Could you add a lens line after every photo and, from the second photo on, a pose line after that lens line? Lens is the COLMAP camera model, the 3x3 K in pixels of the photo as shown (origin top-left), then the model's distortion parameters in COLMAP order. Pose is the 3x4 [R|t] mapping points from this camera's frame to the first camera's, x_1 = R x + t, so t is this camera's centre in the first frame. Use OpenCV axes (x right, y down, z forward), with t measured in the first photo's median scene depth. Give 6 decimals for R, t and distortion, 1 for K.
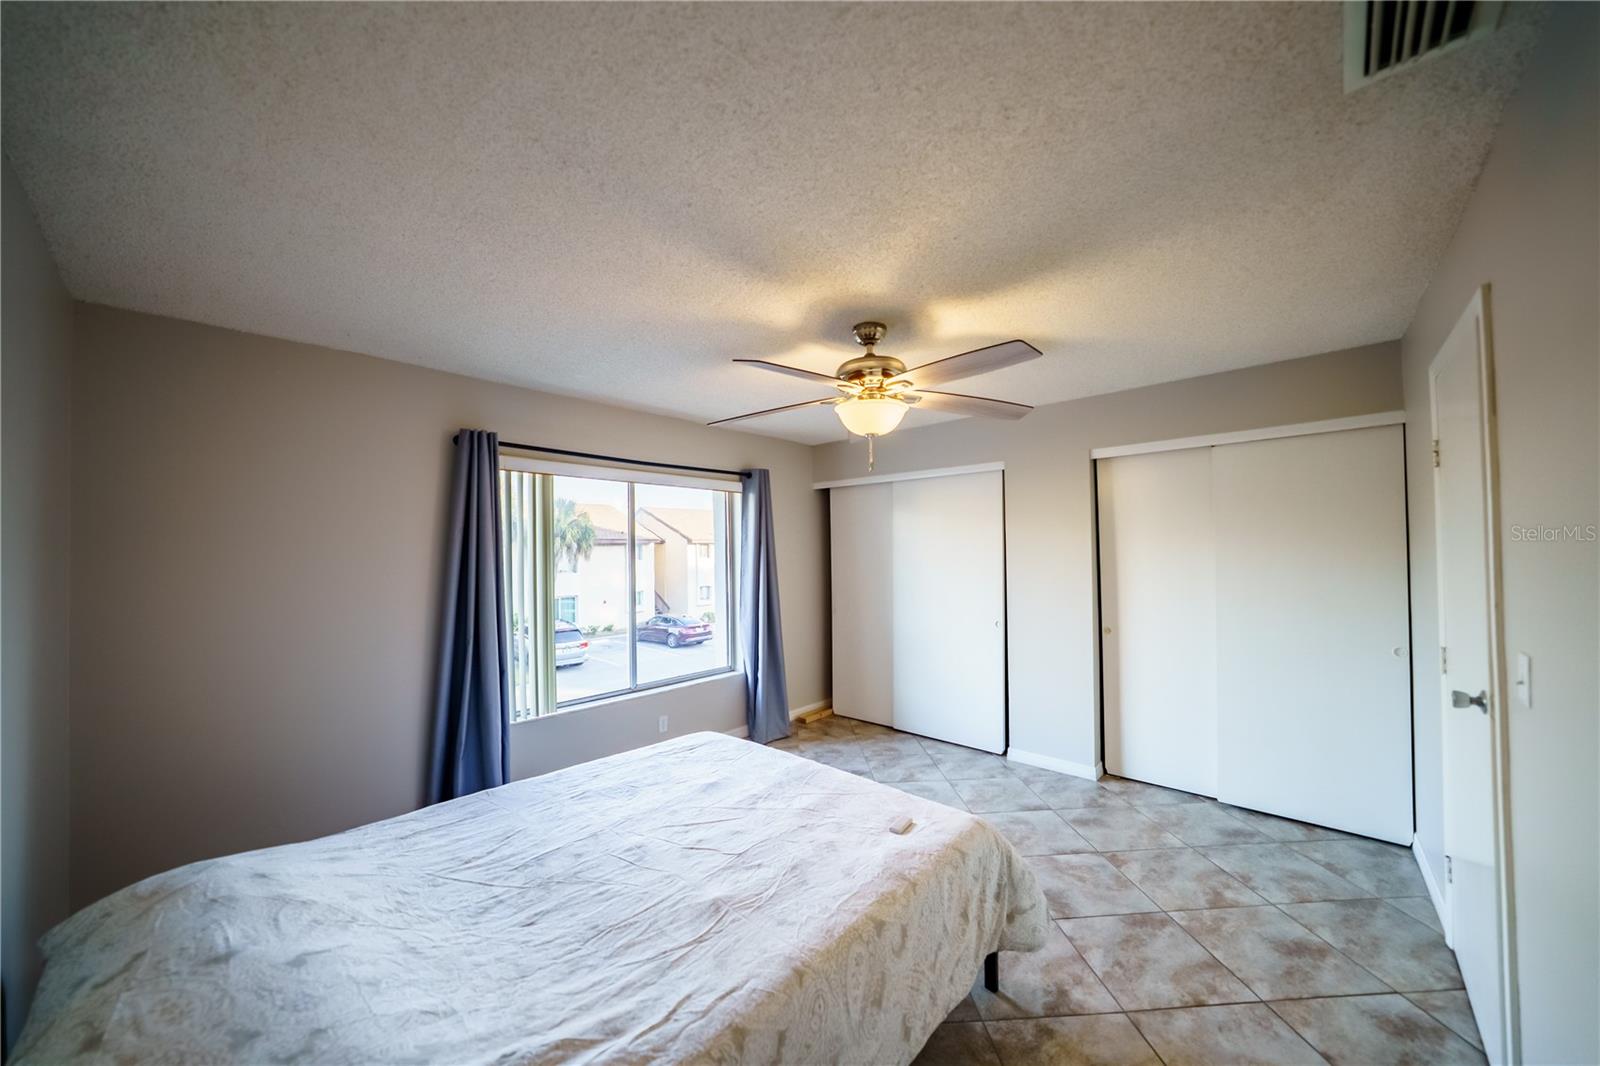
lens RADIAL K [[558.4, 0, 795.6], [0, 558.4, 540.4], [0, 0, 1]] dist [-0.013656, 0.001320]
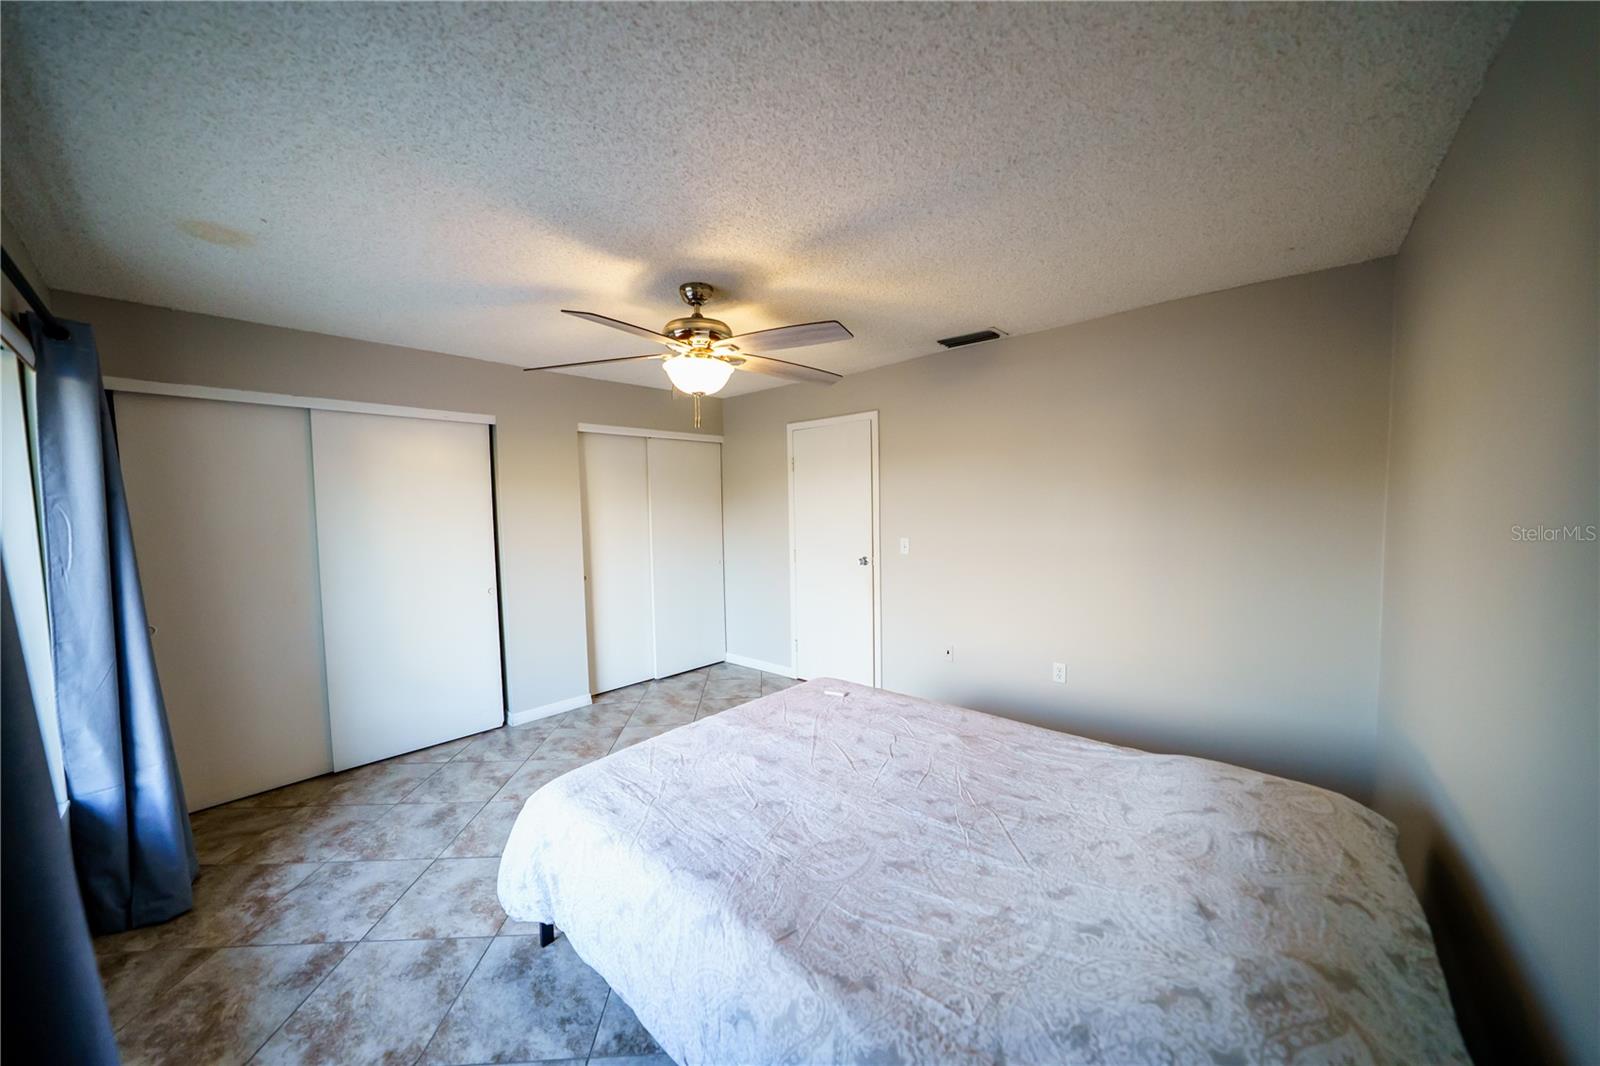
lens RADIAL K [[558.4, 0, 787.1], [0, 558.4, 530.8], [0, 0, 1]] dist [-0.013656, 0.001320]
pose [[0.001168, -0.031271, 0.999510, -0.879381], [-0.002022, 0.999509, 0.031273, 0.033430], [-0.999997, -0.002058, 0.001104, 0.798176]]
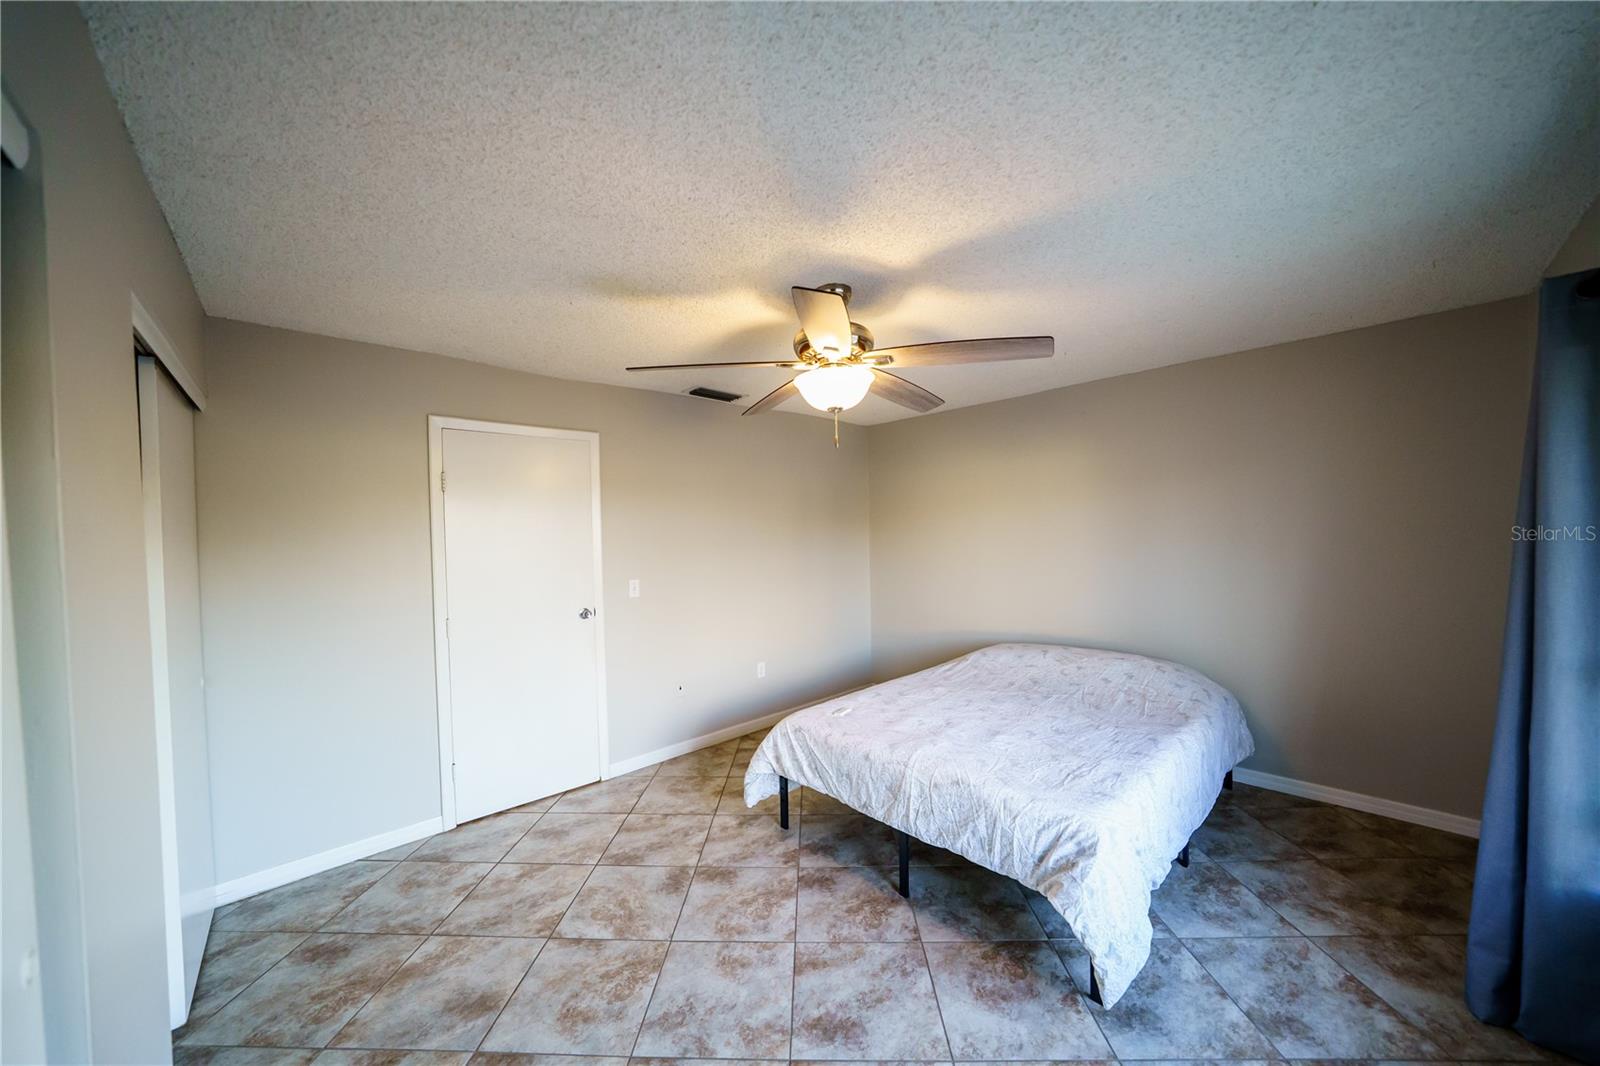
lens RADIAL K [[558.4, 0, 788.1], [0, 558.4, 534.1], [0, 0, 1]] dist [-0.013656, 0.001320]
pose [[-0.996241, 0.034515, 0.079455, 0.142970], [0.032590, 0.999146, -0.025393, 0.033358], [-0.080263, -0.022708, -0.996515, 1.836145]]
